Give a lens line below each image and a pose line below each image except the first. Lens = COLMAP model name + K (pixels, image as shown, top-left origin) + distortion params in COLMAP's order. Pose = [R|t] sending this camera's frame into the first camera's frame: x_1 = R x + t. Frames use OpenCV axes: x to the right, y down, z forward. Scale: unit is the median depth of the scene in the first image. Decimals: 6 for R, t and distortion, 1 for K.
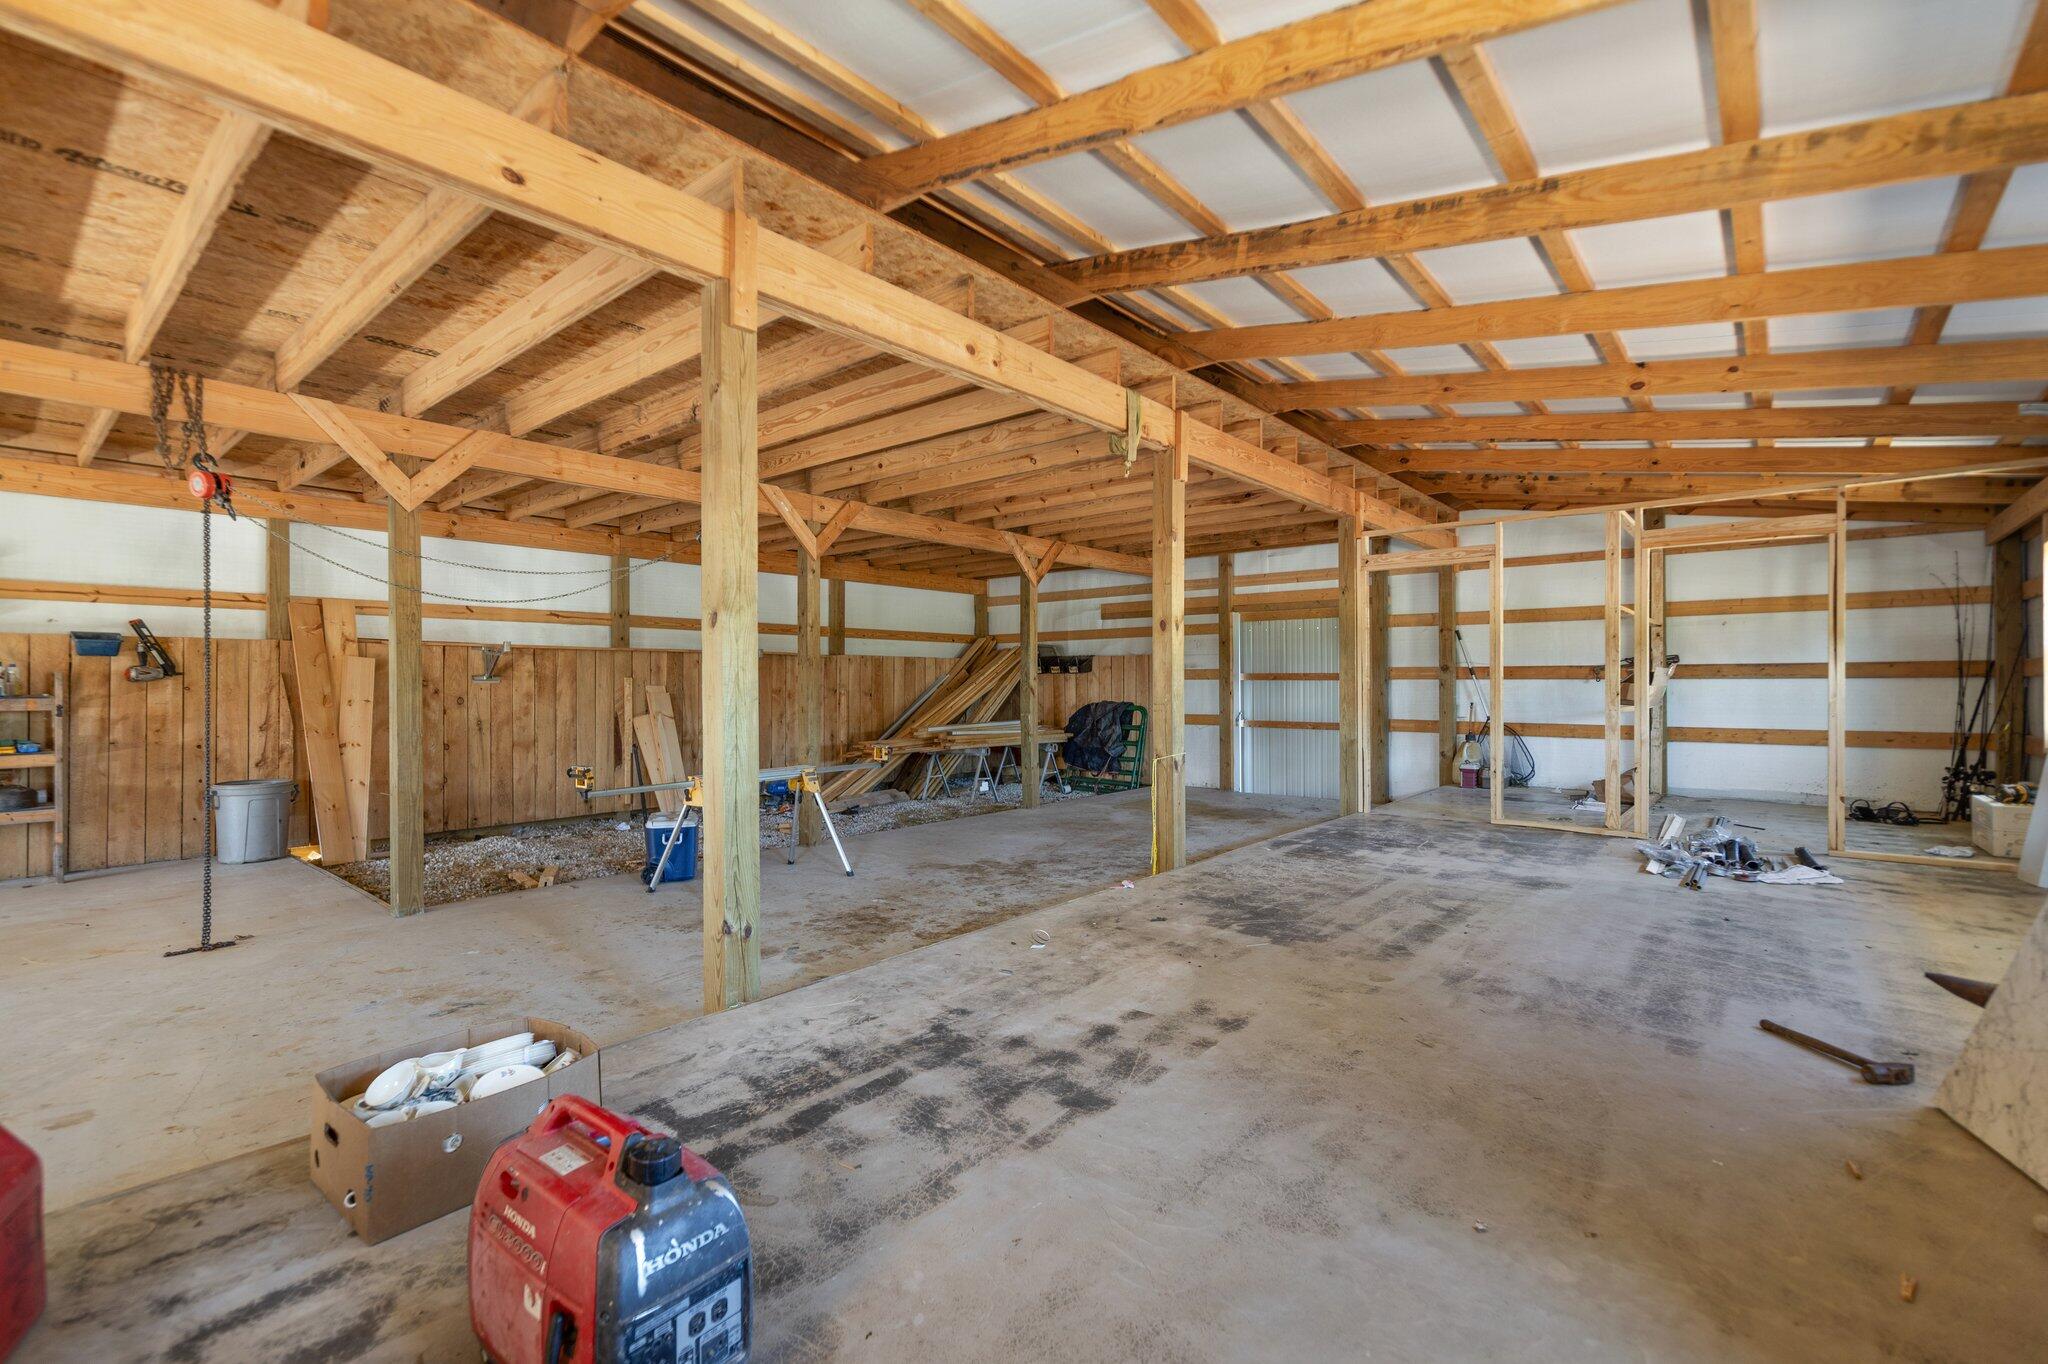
lens RADIAL K [[893.0, 0, 1016.8], [0, 893.0, 680.5], [0, 0, 1]] dist [0.003104, -0.000158]
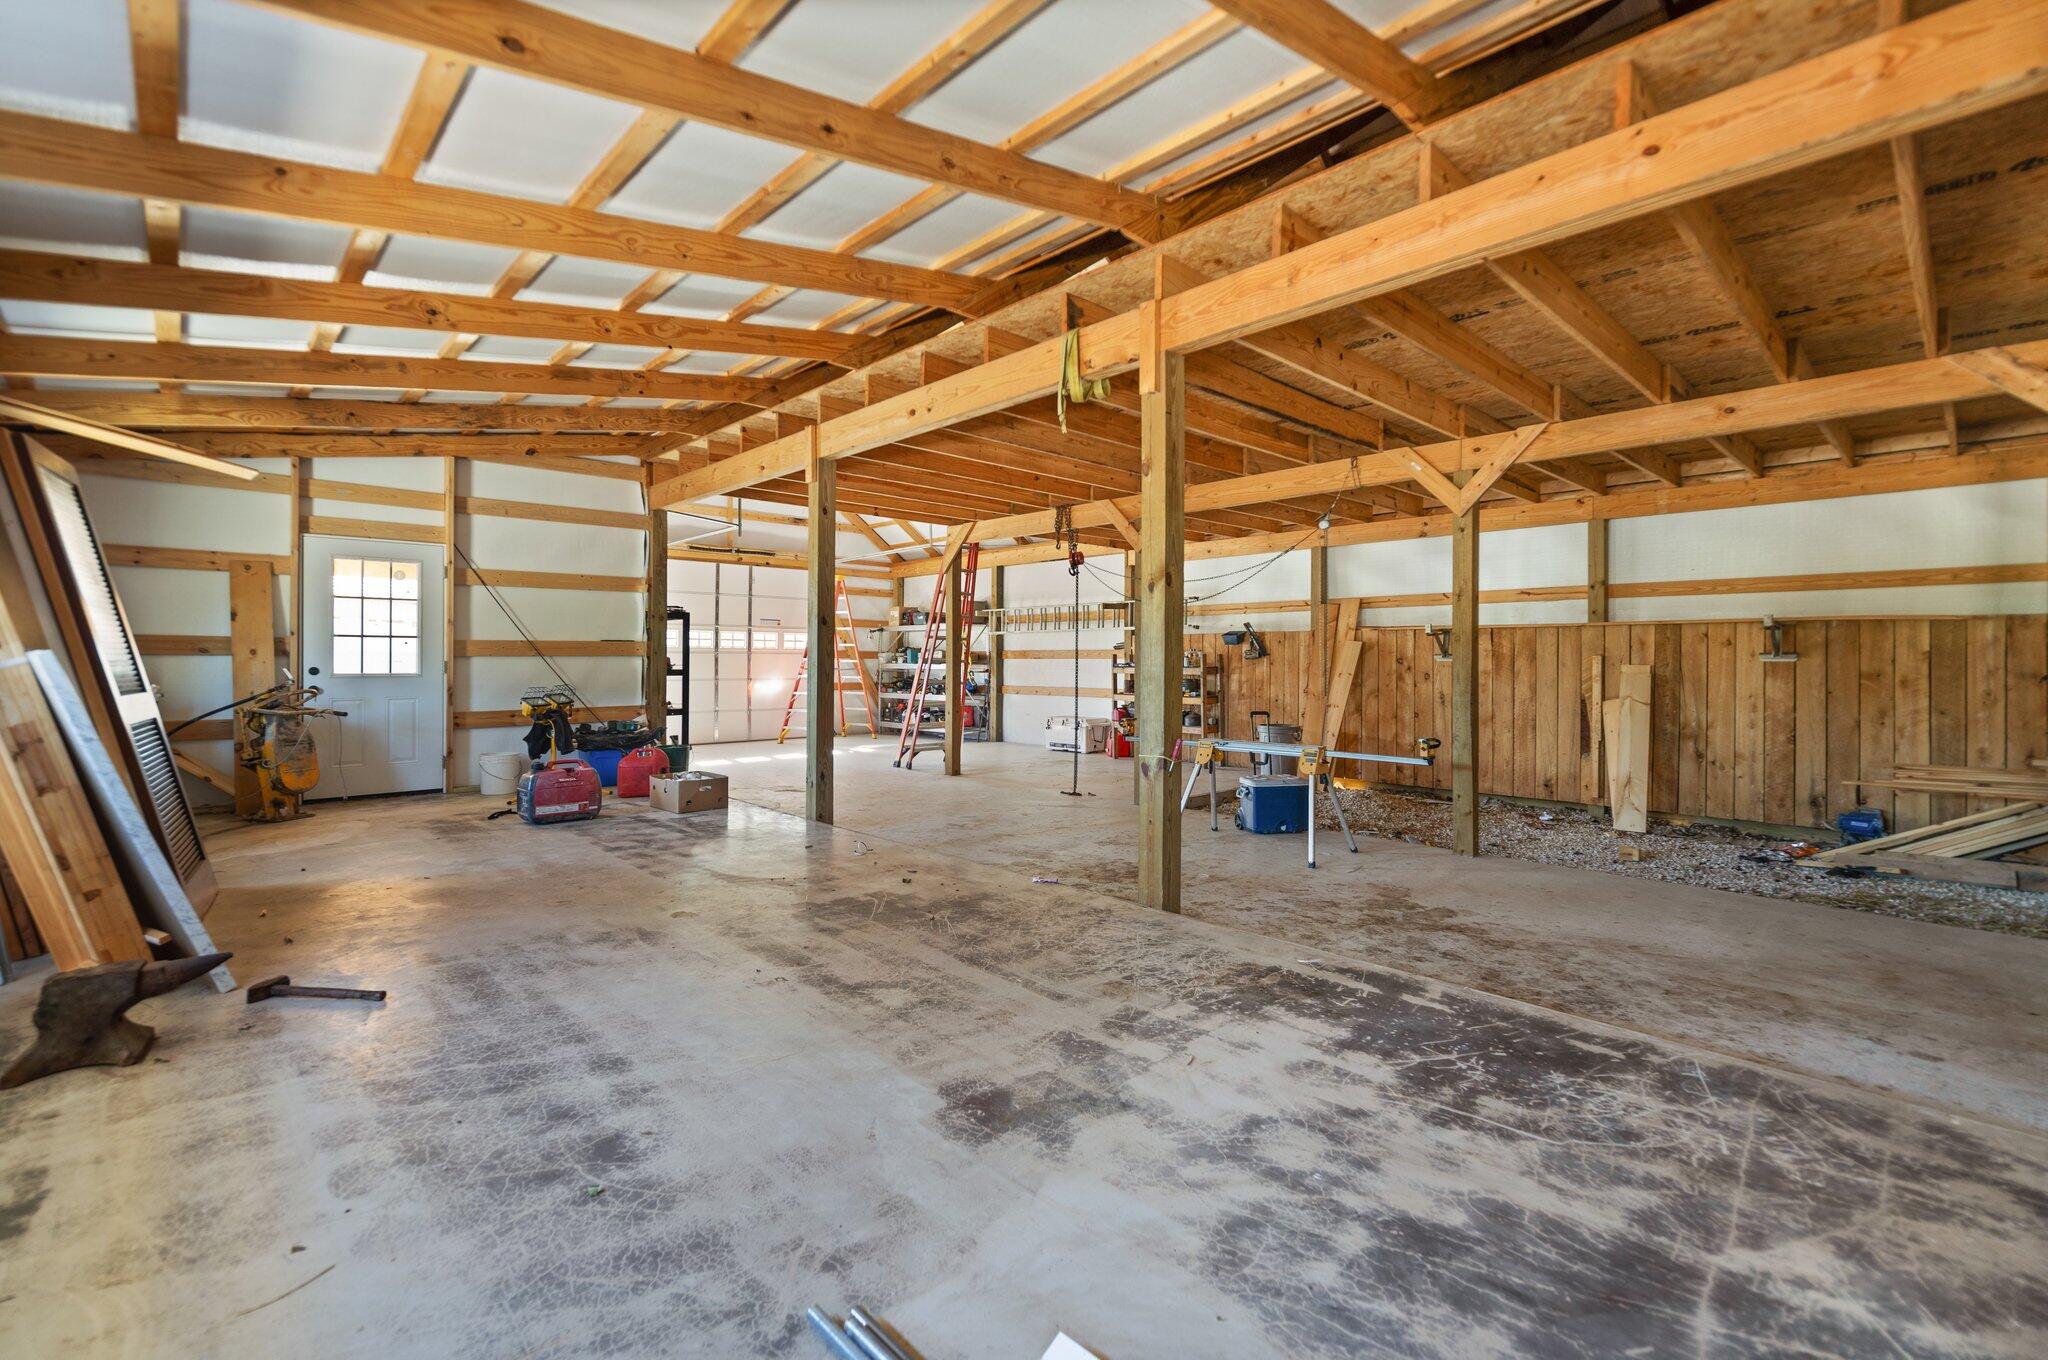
lens RADIAL K [[897.5, 0, 1031.2], [0, 897.5, 653.5], [0, 0, 1]] dist [0.002586, 0.000550]
pose [[-0.105782, -0.005927, -0.994372, 0.684236], [-0.000773, 0.999982, -0.005878, 0.000590], [0.994389, 0.000147, -0.105785, 0.709736]]
